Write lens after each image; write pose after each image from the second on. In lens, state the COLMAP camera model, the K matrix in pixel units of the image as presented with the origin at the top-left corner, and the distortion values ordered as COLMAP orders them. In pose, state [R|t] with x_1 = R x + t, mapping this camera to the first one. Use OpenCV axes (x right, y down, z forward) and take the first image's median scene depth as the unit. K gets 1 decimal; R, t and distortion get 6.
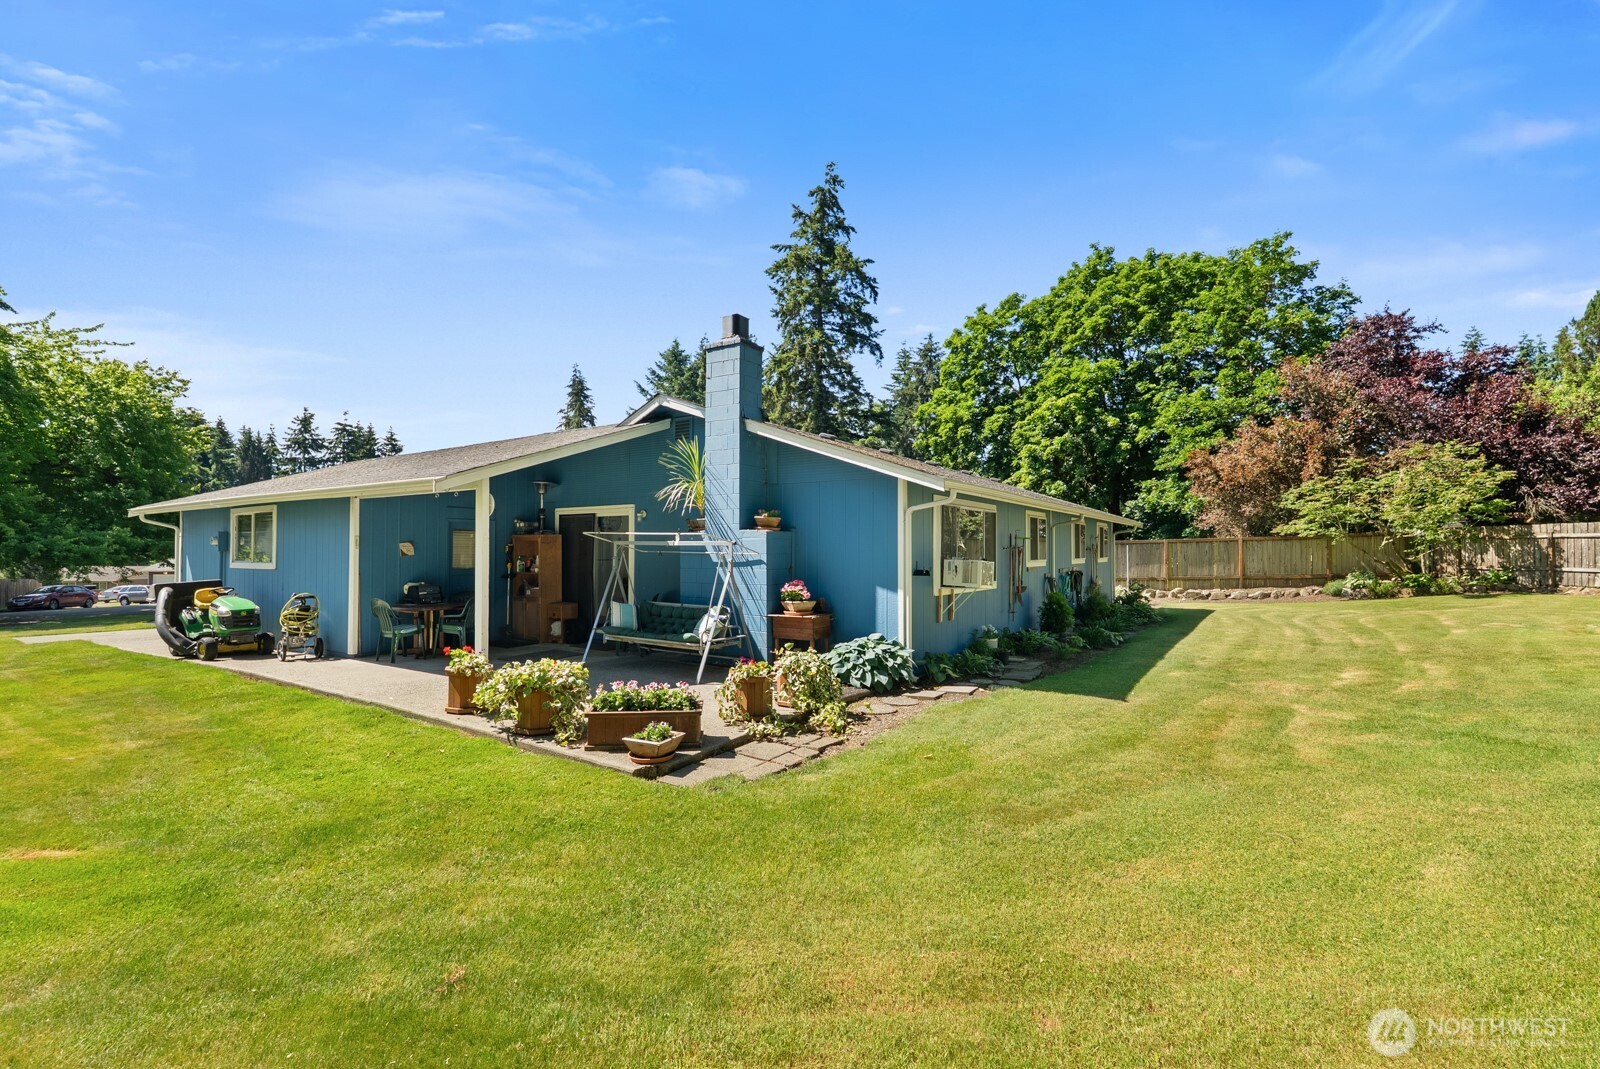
lens RADIAL K [[713.8, 0, 804.5], [0, 713.8, 520.1], [0, 0, 1]] dist [-0.002527, -0.000065]
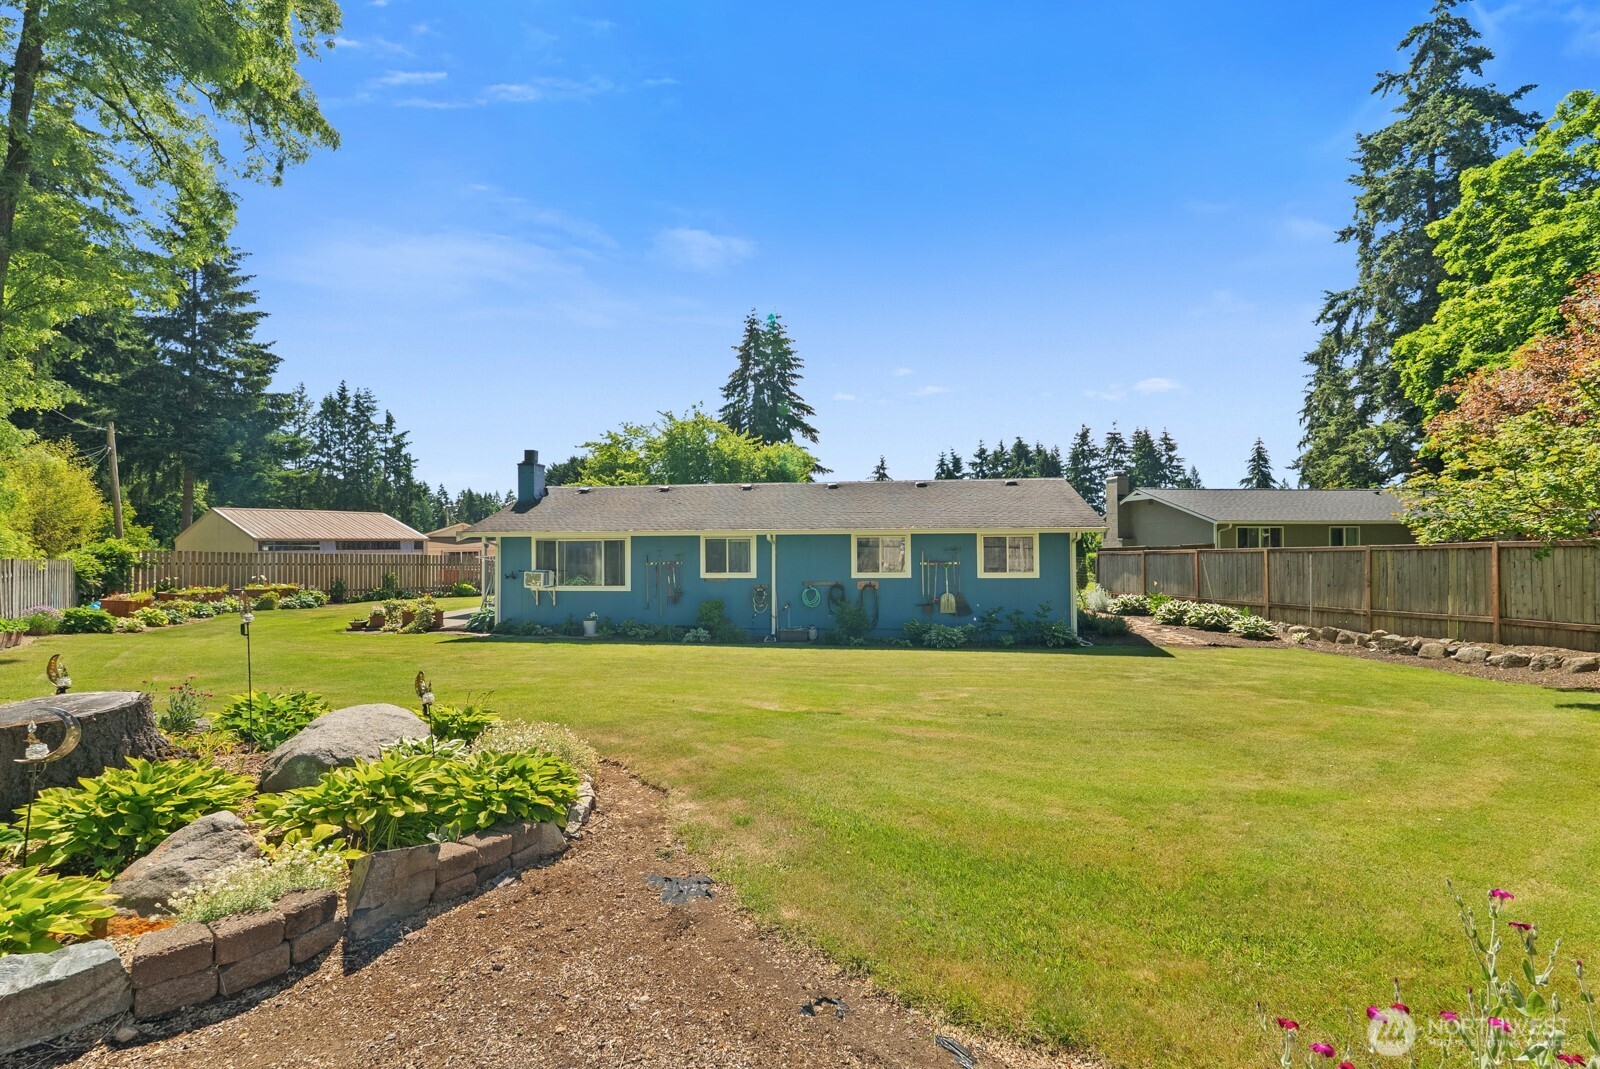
lens RADIAL K [[713.8, 0, 804.5], [0, 713.8, 520.1], [0, 0, 1]] dist [-0.002527, -0.000065]
pose [[0.427227, -0.030856, -0.903618, 0.373324], [0.041809, 0.999023, -0.014346, -0.001965], [0.903177, -0.031651, 0.428099, 0.148517]]
